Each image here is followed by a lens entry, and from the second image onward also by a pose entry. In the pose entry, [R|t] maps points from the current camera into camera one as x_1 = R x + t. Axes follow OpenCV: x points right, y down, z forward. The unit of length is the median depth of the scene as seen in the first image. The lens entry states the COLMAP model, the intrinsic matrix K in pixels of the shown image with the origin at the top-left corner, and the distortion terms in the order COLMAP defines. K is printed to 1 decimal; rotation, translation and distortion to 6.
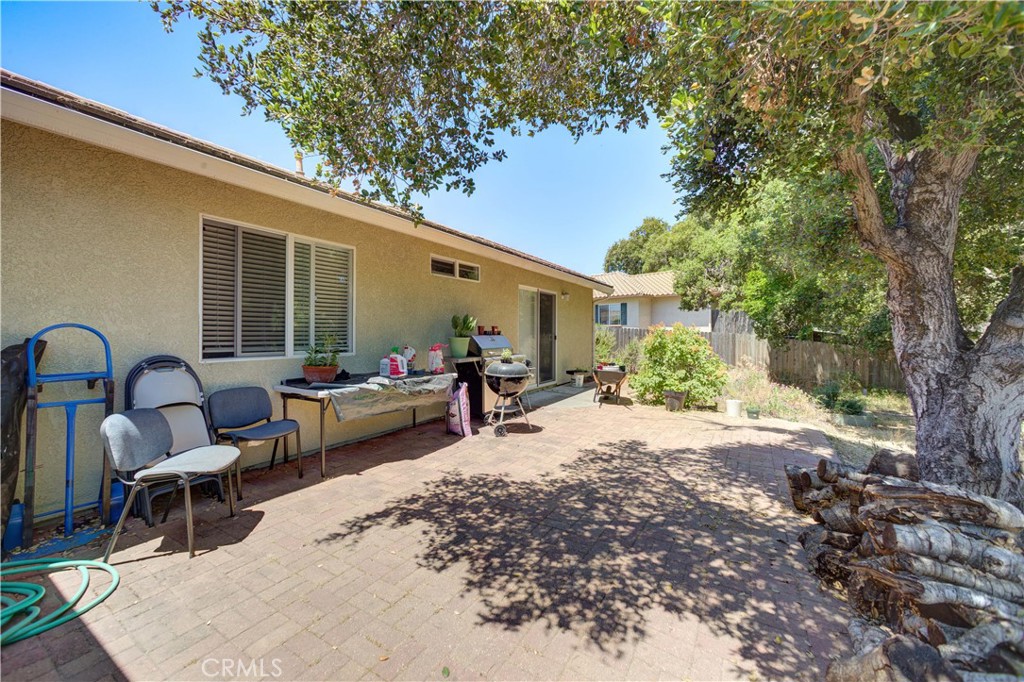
lens RADIAL K [[407.4, 0, 506.1], [0, 407.4, 336.3], [0, 0, 1]] dist [-0.001502, 0.002989]
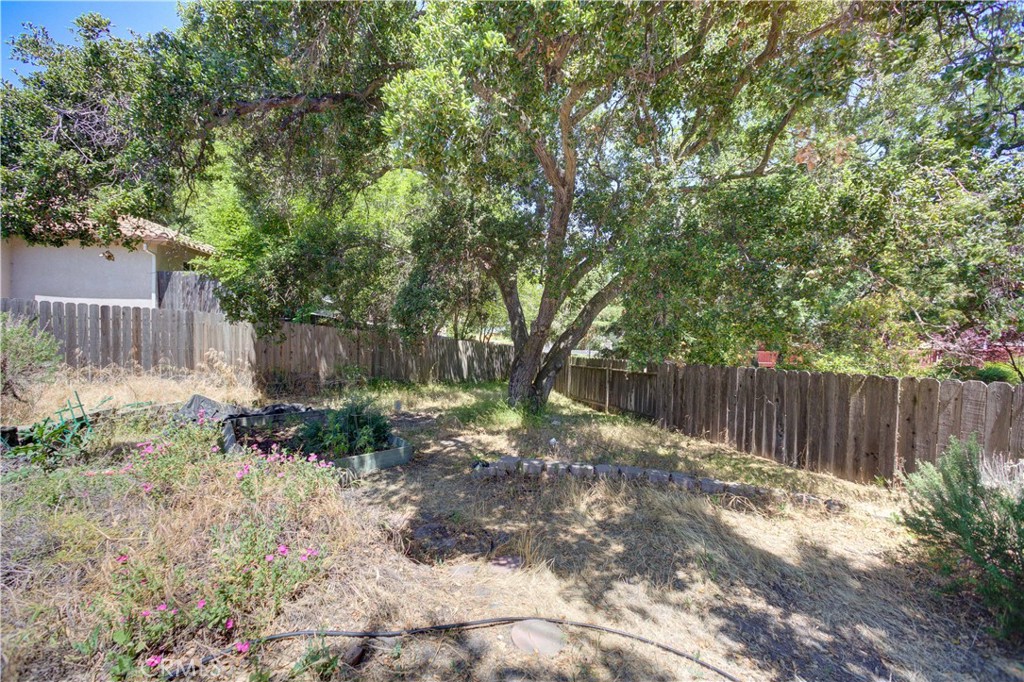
lens RADIAL K [[407.4, 0, 506.2], [0, 407.4, 335.8], [0, 0, 1]] dist [-0.001502, 0.002989]
pose [[0.443444, -0.021231, 0.896051, 0.275278], [-0.012935, 0.999464, 0.030083, 0.005260], [-0.896209, -0.024931, 0.442931, 0.403362]]
